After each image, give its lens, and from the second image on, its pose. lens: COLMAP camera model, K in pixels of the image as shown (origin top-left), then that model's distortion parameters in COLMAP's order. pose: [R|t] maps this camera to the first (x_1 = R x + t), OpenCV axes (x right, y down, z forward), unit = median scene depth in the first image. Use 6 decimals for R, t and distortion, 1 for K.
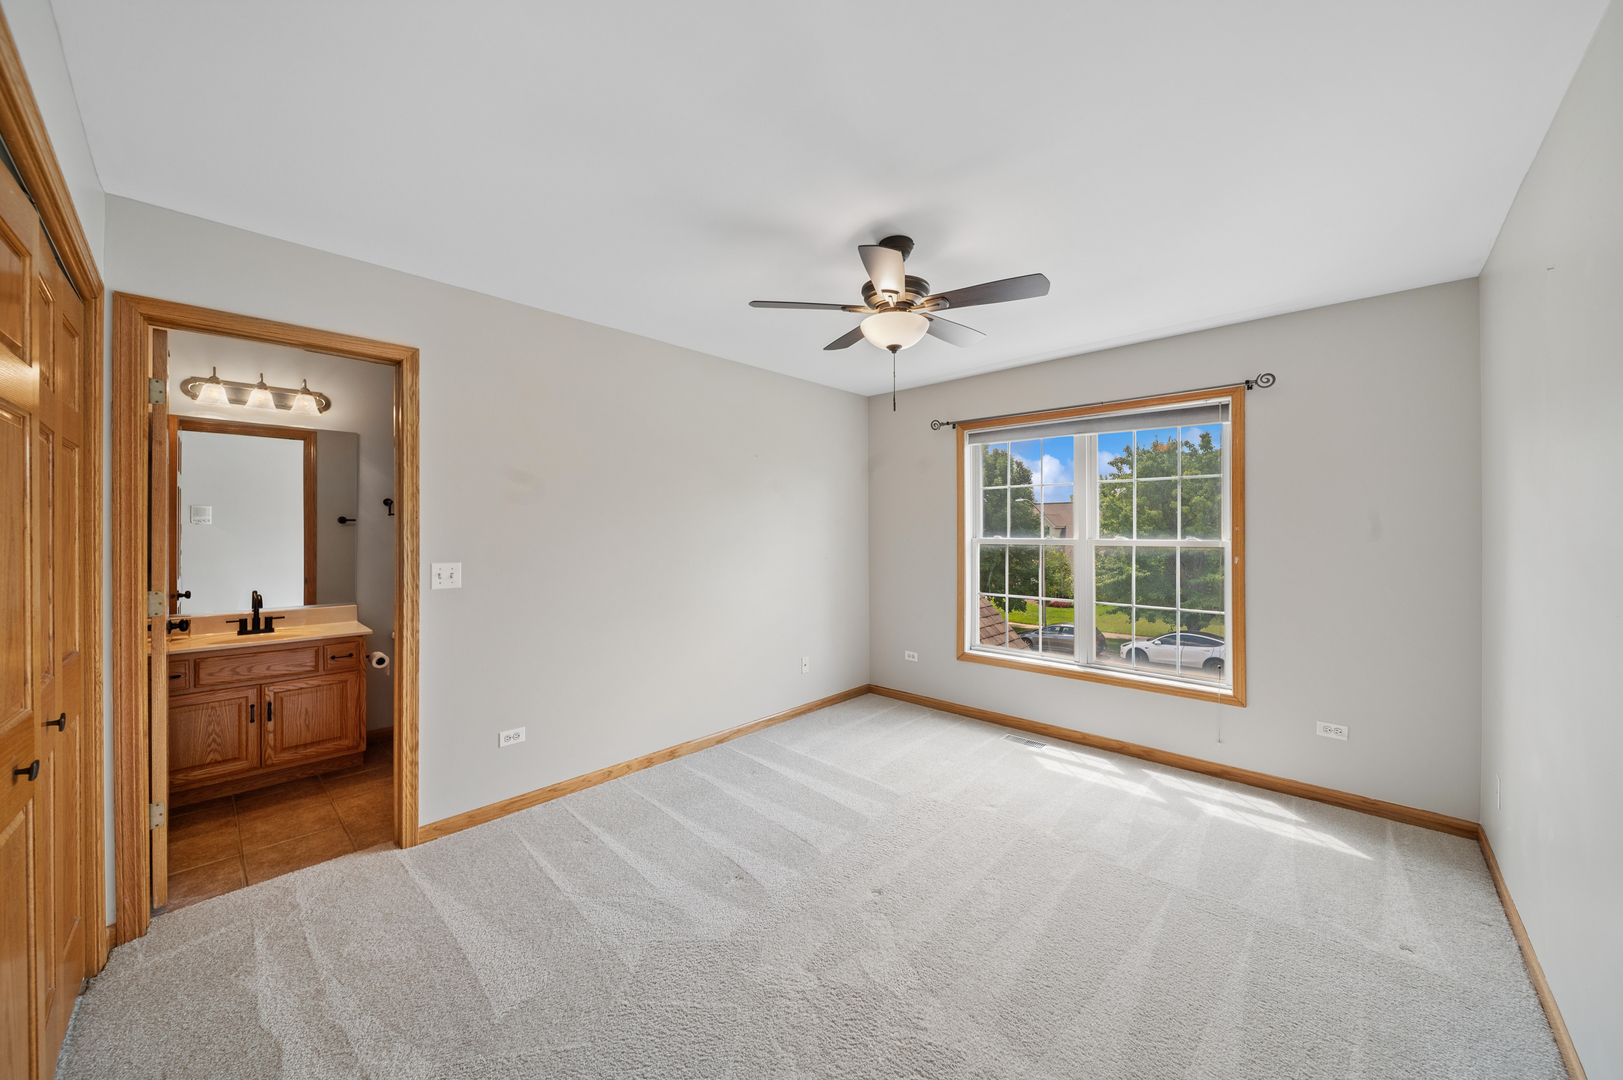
lens RADIAL K [[573.6, 0, 829.3], [0, 573.6, 533.5], [0, 0, 1]] dist [0.000548, -0.000615]
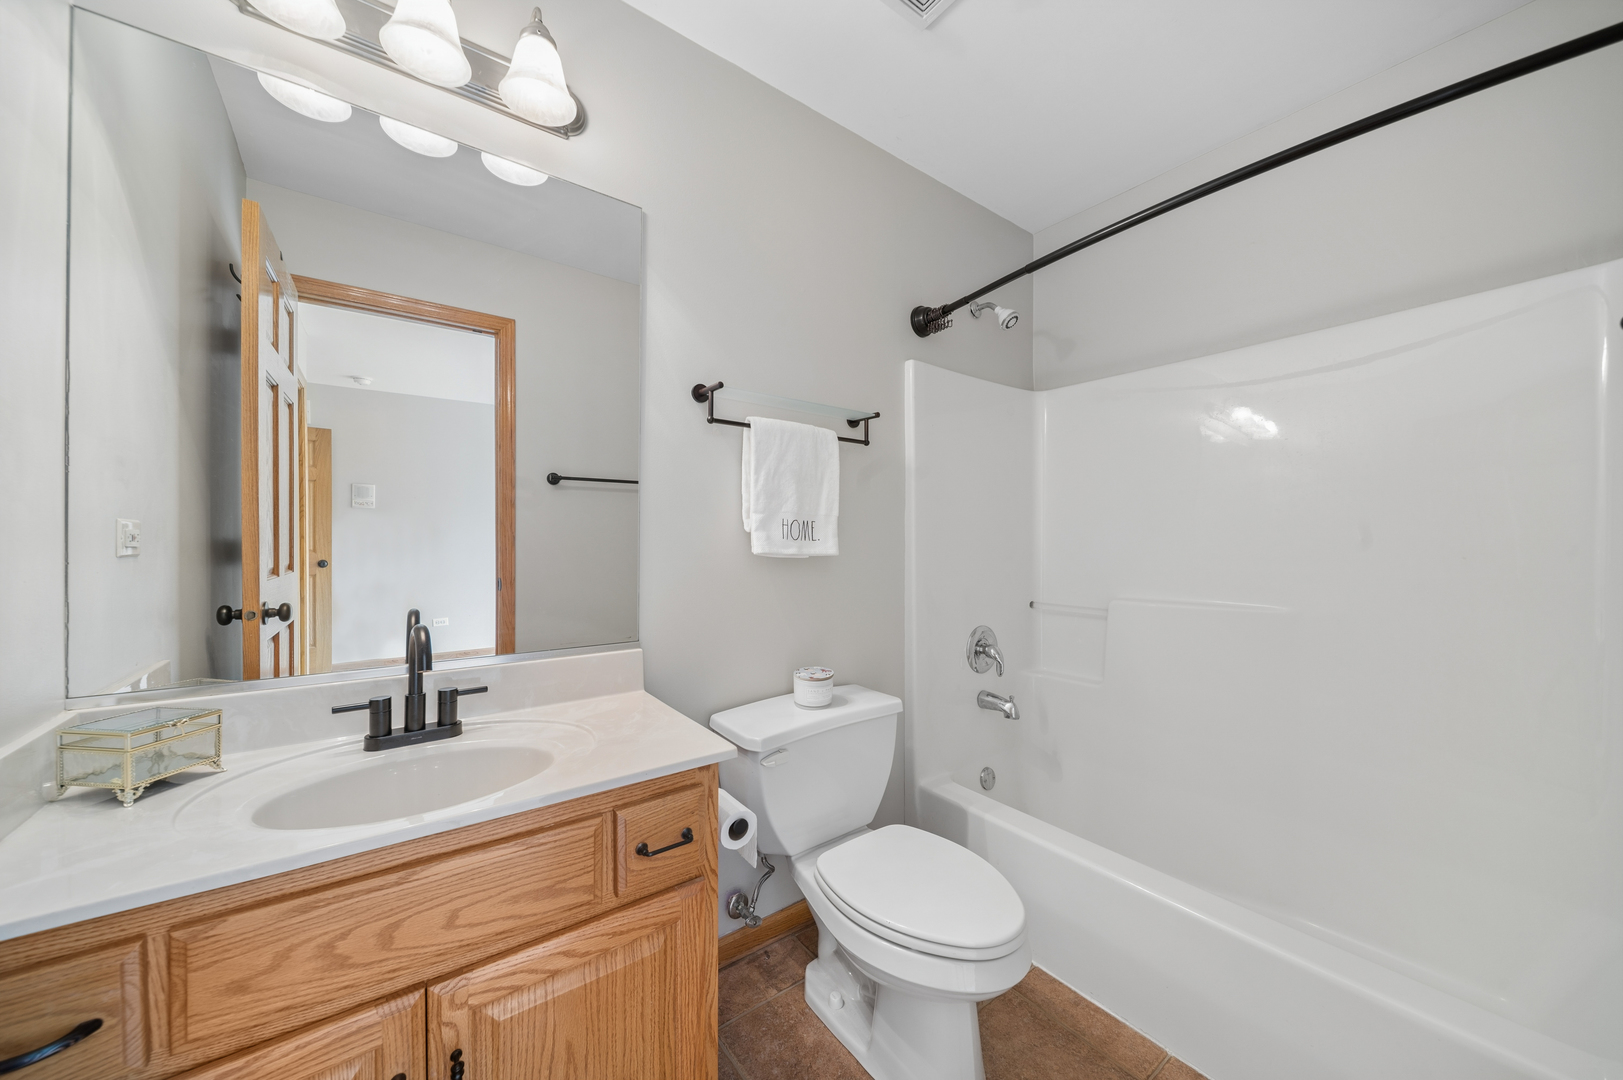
lens RADIAL K [[573.6, 0, 838.8], [0, 573.6, 549.0], [0, 0, 1]] dist [0.000548, -0.000615]
pose [[0.986620, 0.008125, -0.162836, -0.705421], [-0.006365, 0.999916, 0.011323, 0.056992], [0.162914, -0.010135, 0.986588, 0.714609]]
